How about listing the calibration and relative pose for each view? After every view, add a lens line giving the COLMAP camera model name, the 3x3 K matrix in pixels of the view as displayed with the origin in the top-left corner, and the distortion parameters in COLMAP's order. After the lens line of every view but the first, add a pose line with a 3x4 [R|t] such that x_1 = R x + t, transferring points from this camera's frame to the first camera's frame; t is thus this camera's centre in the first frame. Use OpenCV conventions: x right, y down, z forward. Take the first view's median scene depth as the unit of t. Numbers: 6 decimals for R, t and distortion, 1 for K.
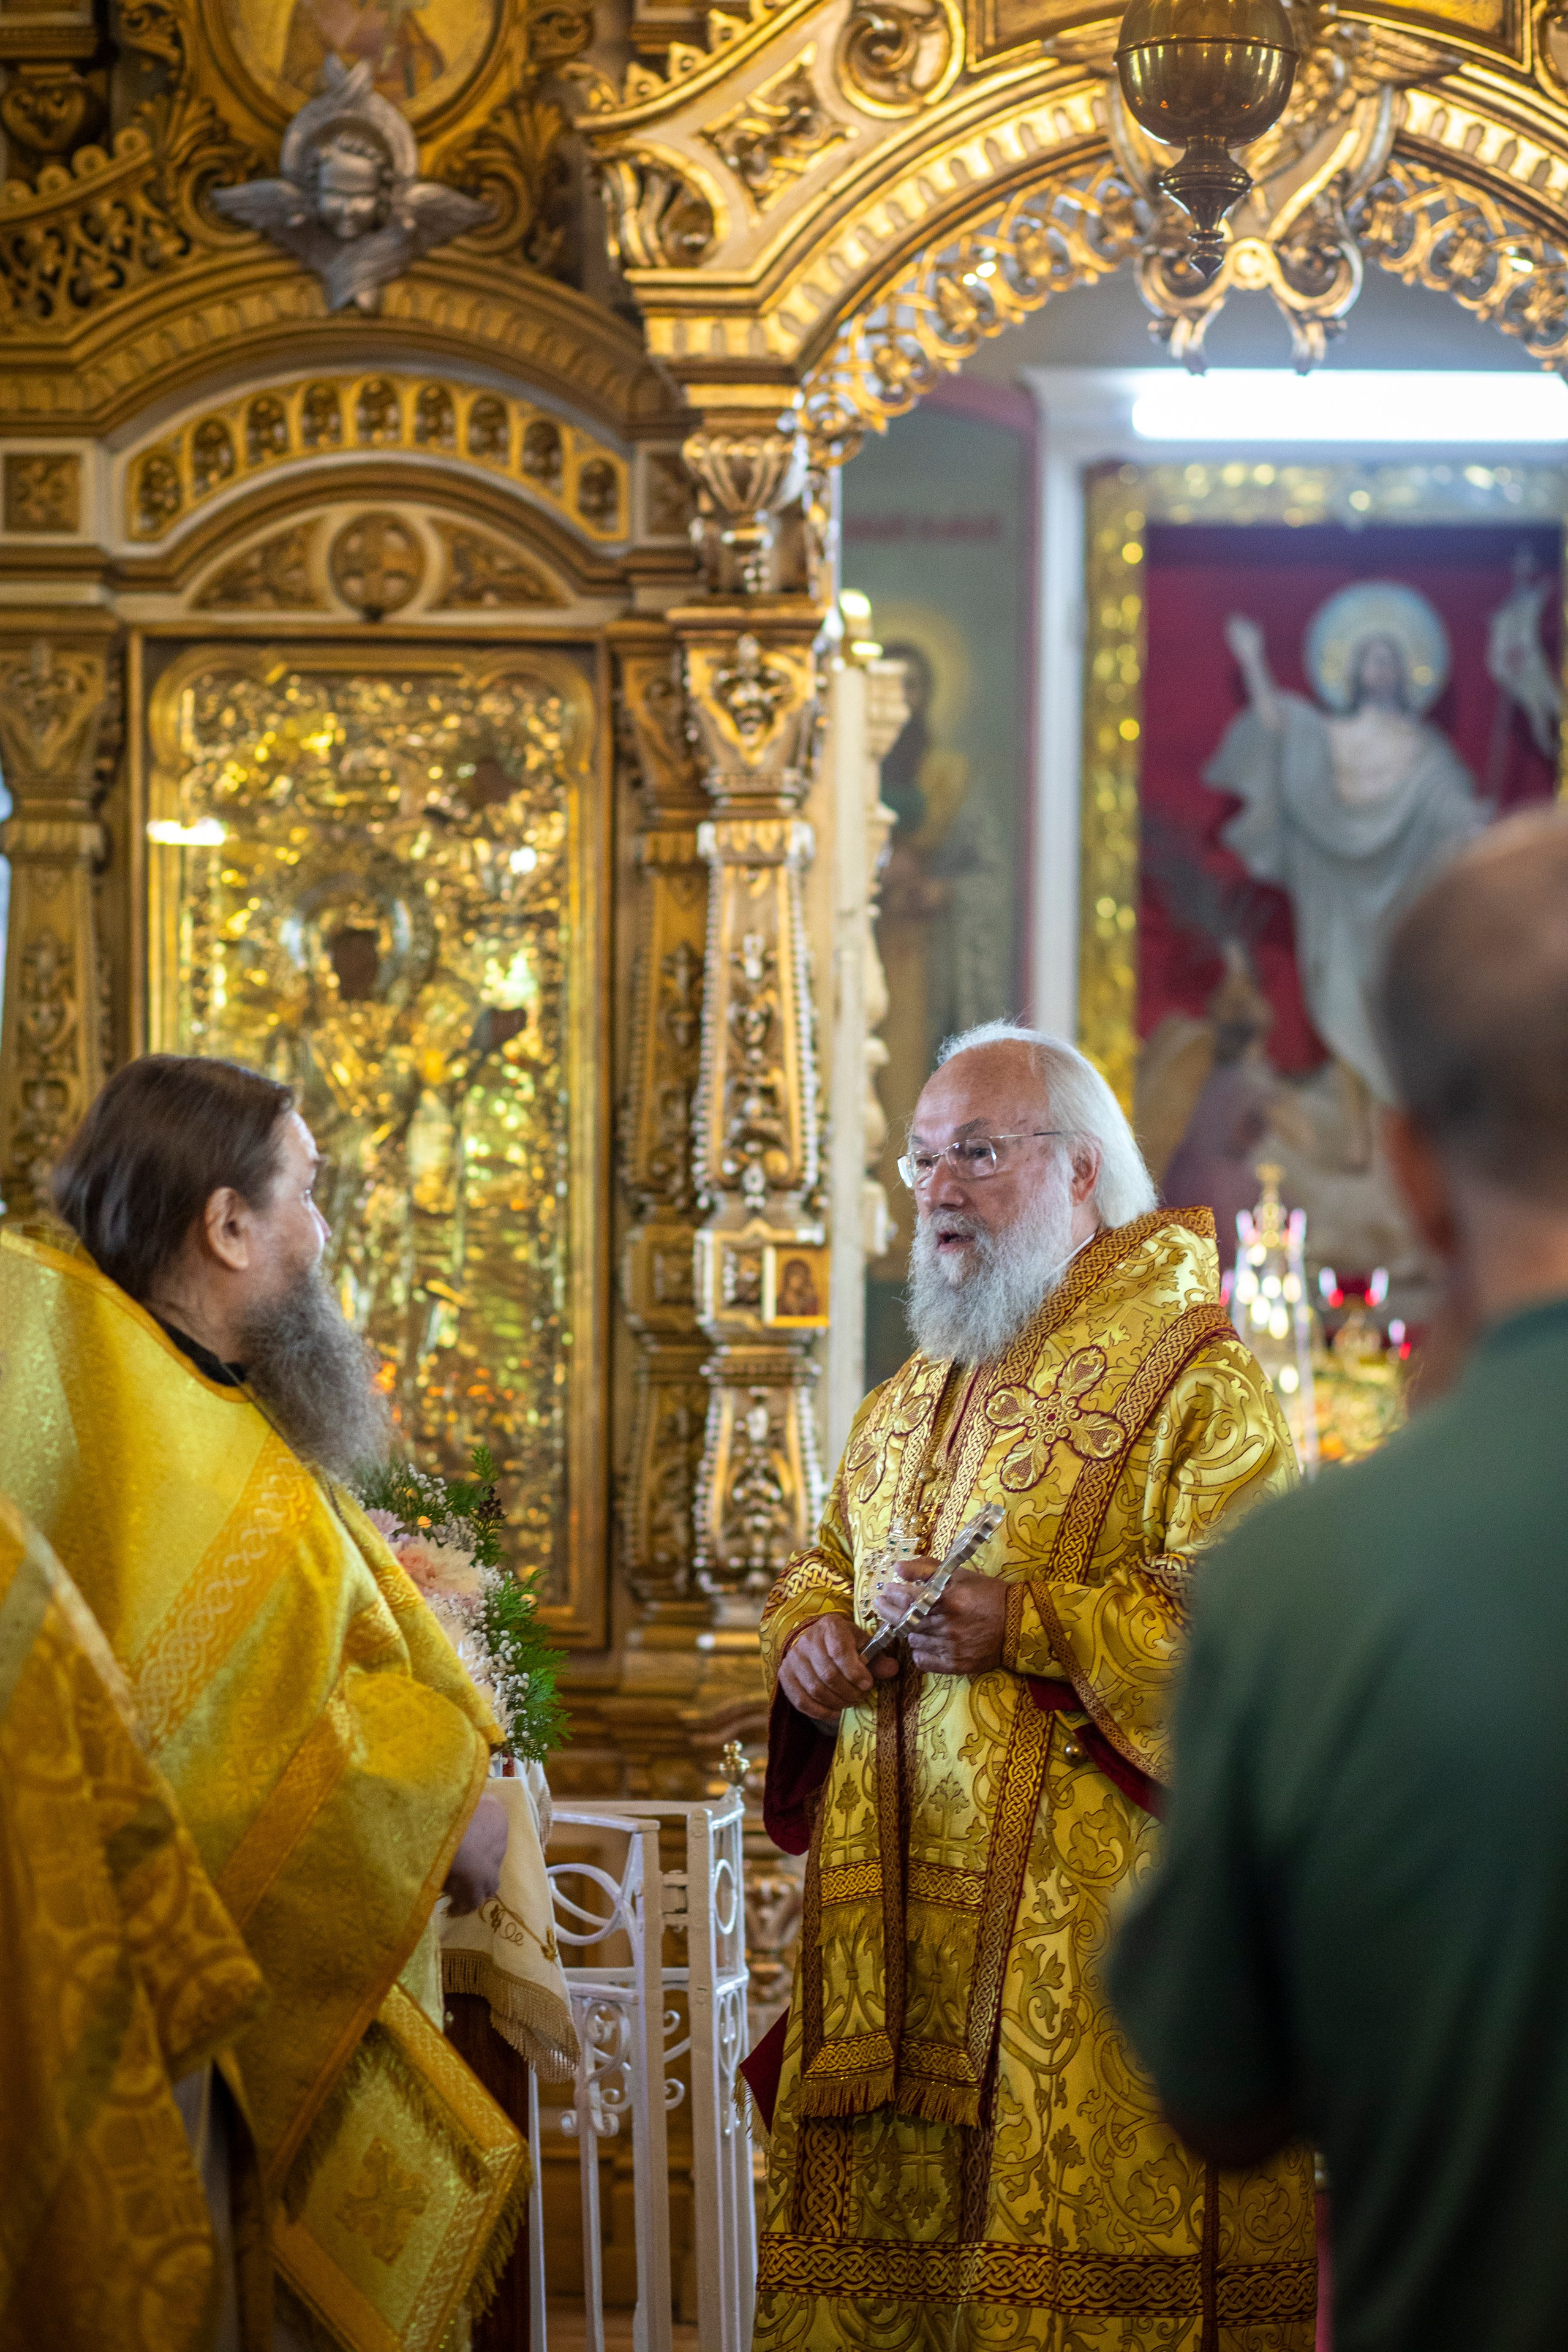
lens RADIAL K [[5753.2, 0, 1148.5], [0, 5753.2, 2258.7], [0, 0, 1]] dist [-0.007328, -0.113830]
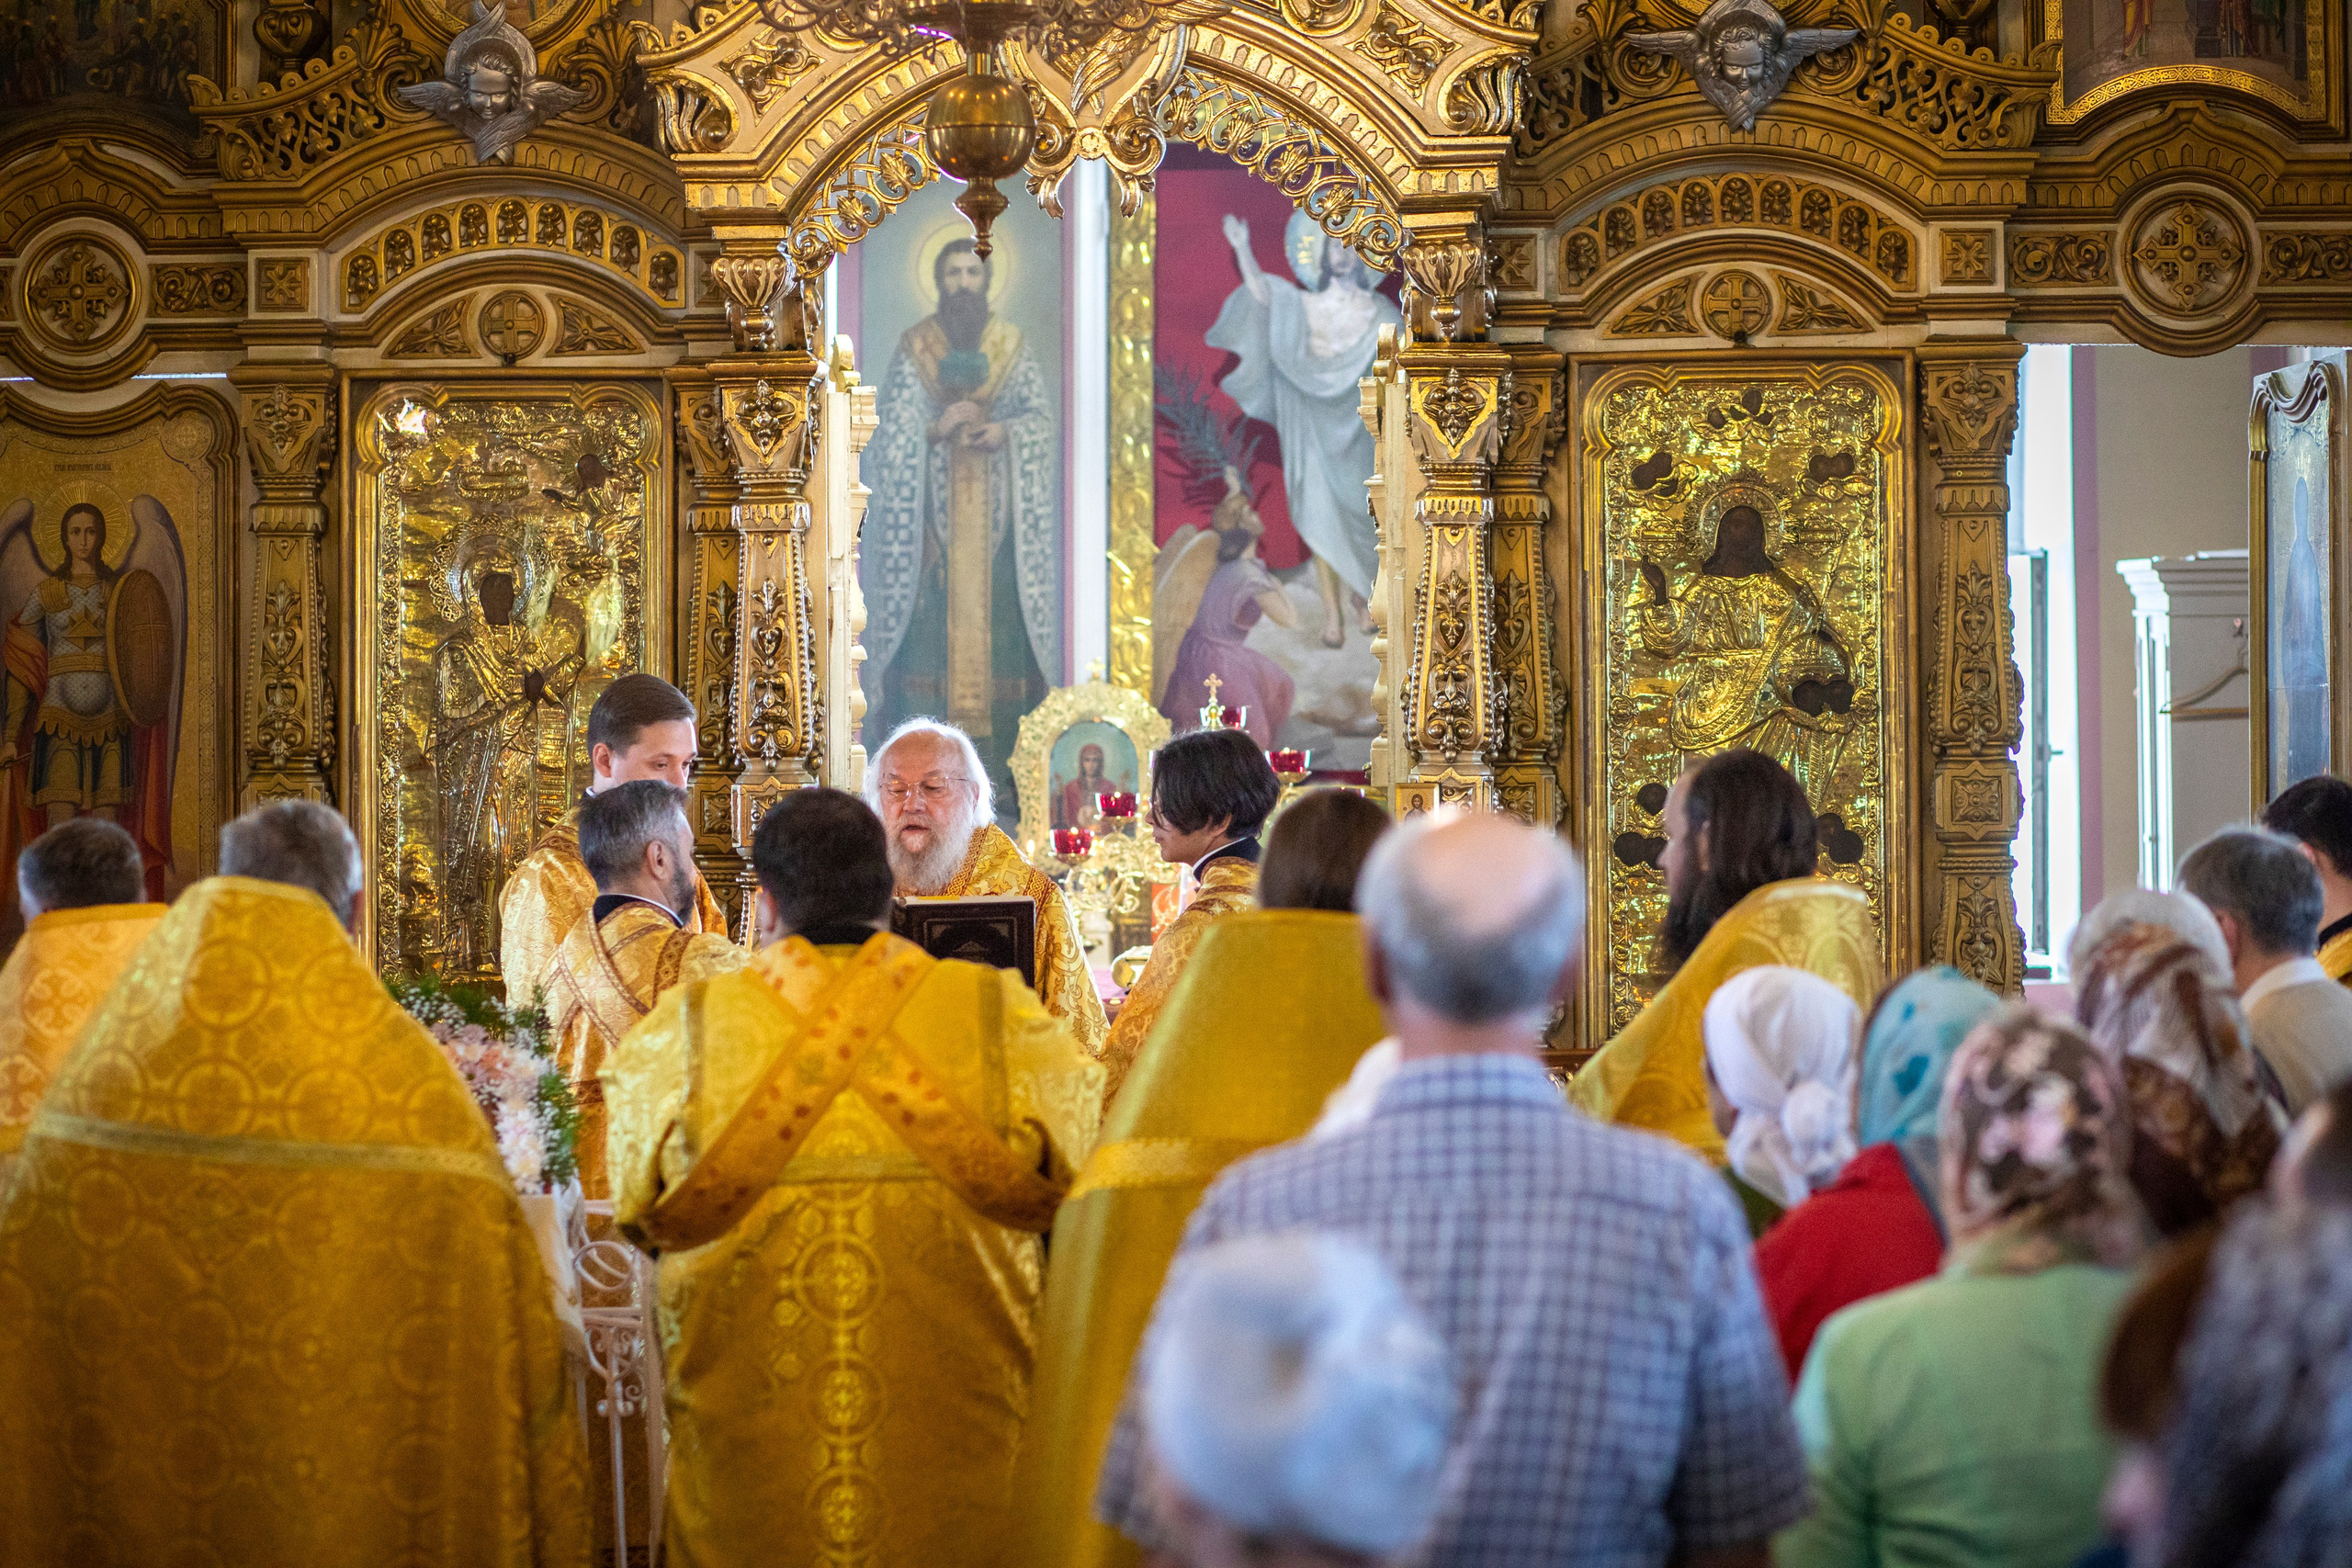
lens RADIAL K [[5777.6, 0, 1167.3], [0, 5777.6, 839.9], [0, 0, 1]] dist [-0.079141, -1.149452]
pose [[0.999017, -0.015117, -0.041667, 0.089872], [0.009858, 0.992278, -0.123641, 0.013665], [0.043214, 0.123109, 0.991452, -0.418843]]
